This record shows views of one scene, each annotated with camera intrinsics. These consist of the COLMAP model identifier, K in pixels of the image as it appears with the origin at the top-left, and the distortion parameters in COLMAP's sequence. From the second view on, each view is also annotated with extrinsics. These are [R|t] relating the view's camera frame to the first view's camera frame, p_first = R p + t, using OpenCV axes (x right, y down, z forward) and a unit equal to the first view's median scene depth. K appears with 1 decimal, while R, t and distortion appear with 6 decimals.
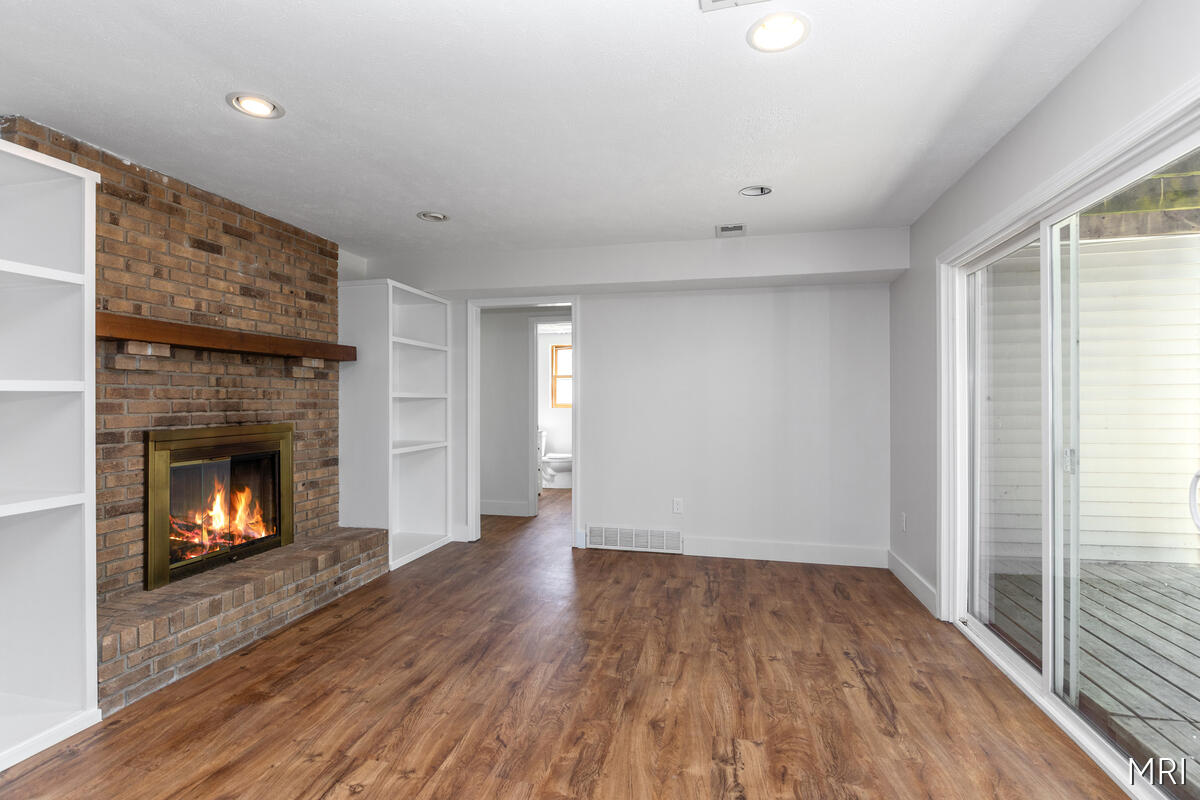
lens RADIAL K [[572.9, 0, 597.3], [0, 572.9, 397.8], [0, 0, 1]] dist [-0.005466, 0.000626]
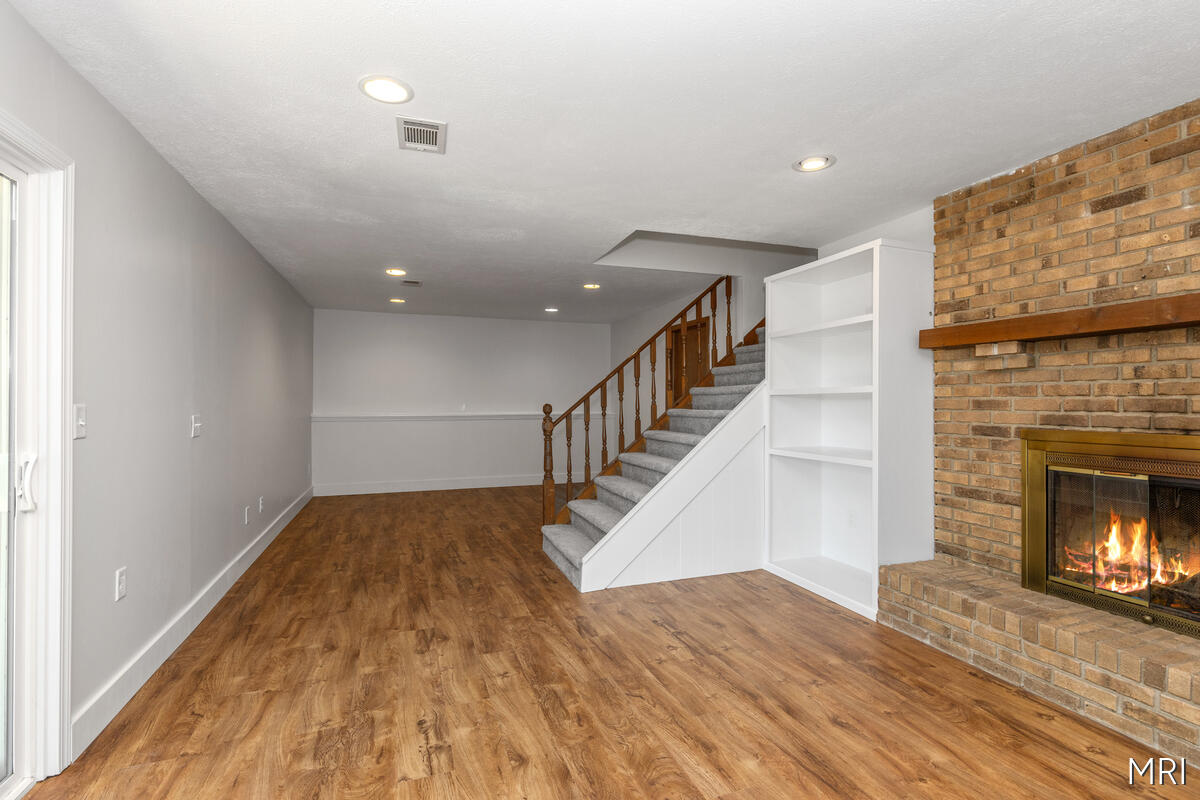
lens RADIAL K [[547.1, 0, 598.0], [0, 547.1, 402.6], [0, 0, 1]] dist [0.001624, -0.001525]
pose [[-0.842256, 0.004389, -0.539060, 0.369514], [0.004728, 0.999989, 0.000756, 0.008968], [0.539057, -0.001912, -0.842267, 1.441429]]
